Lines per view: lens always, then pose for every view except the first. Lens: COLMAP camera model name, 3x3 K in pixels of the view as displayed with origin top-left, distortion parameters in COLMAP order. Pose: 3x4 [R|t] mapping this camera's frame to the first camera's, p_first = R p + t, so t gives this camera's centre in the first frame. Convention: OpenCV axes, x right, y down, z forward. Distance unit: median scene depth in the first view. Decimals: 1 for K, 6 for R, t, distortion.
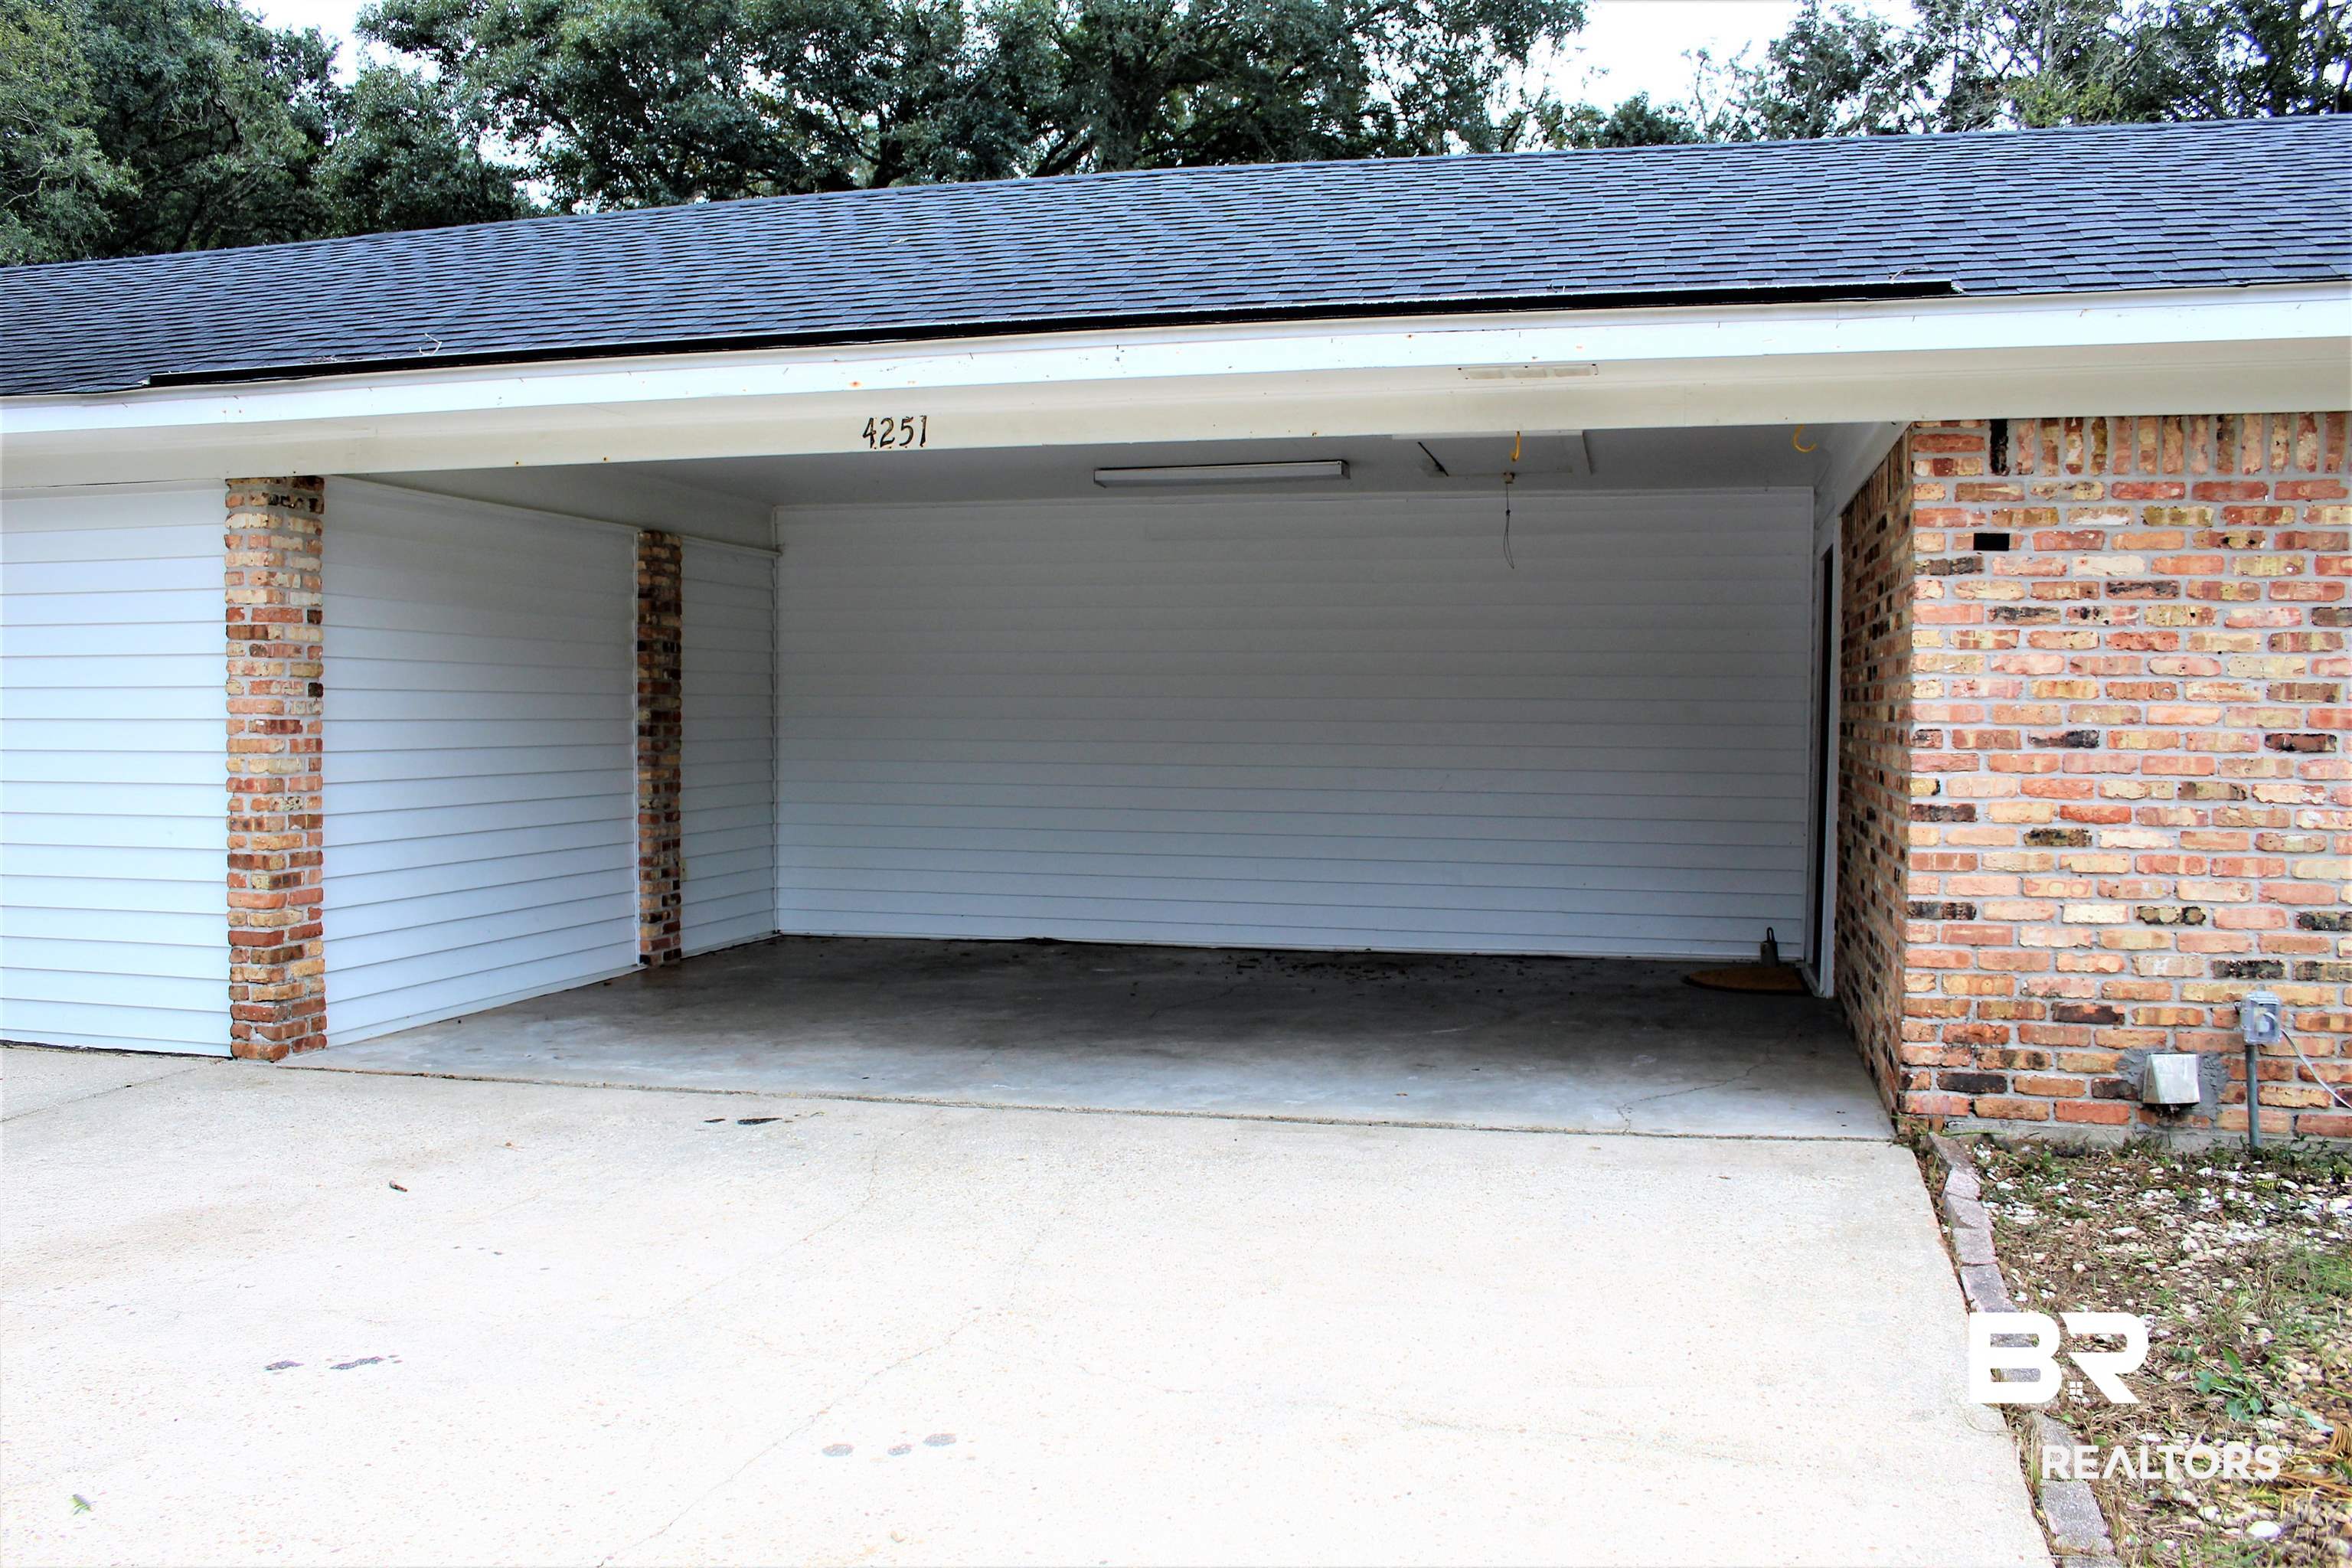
lens RADIAL K [[1974.7, 0, 1175.2], [0, 1974.7, 782.7], [0, 0, 1]] dist [-0.149733, 0.126371]
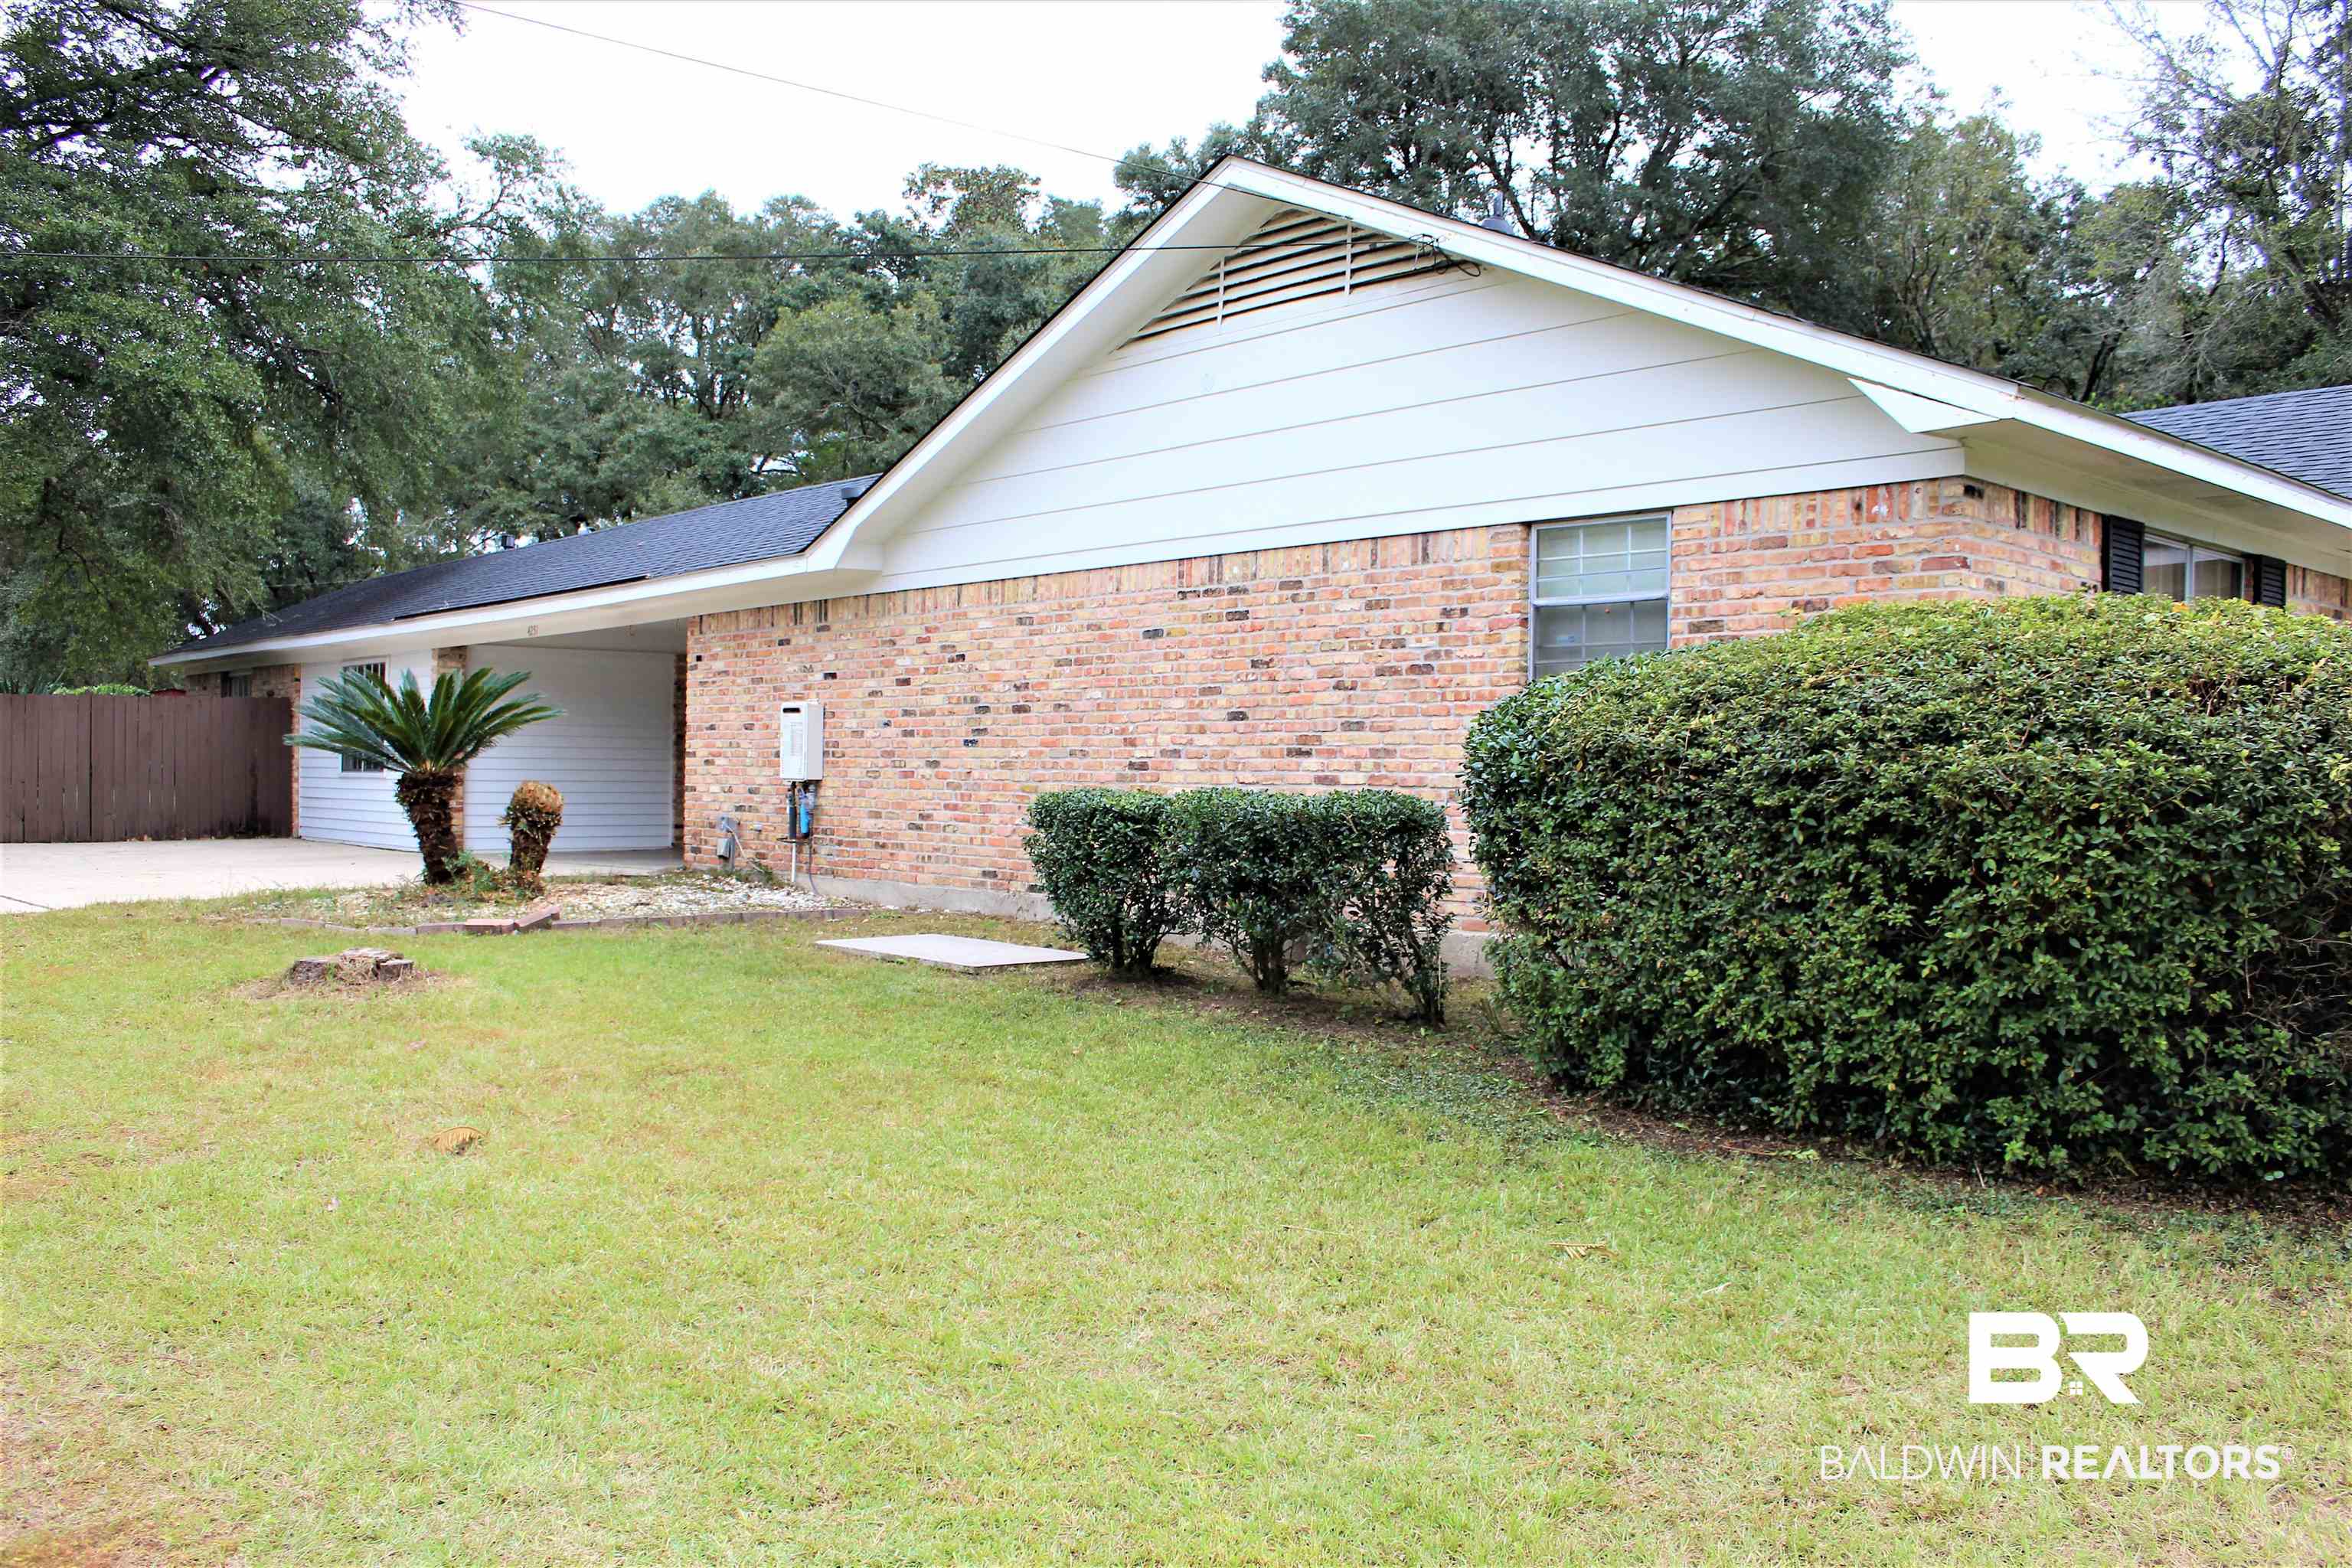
lens RADIAL K [[1974.7, 0, 1175.8], [0, 1974.7, 780.4], [0, 0, 1]] dist [-0.149733, 0.126371]
pose [[0.825618, -0.003895, -0.564216, 2.602392], [-0.005978, 0.999860, -0.015650, 0.094632], [0.564198, 0.016294, 0.825479, -0.966986]]
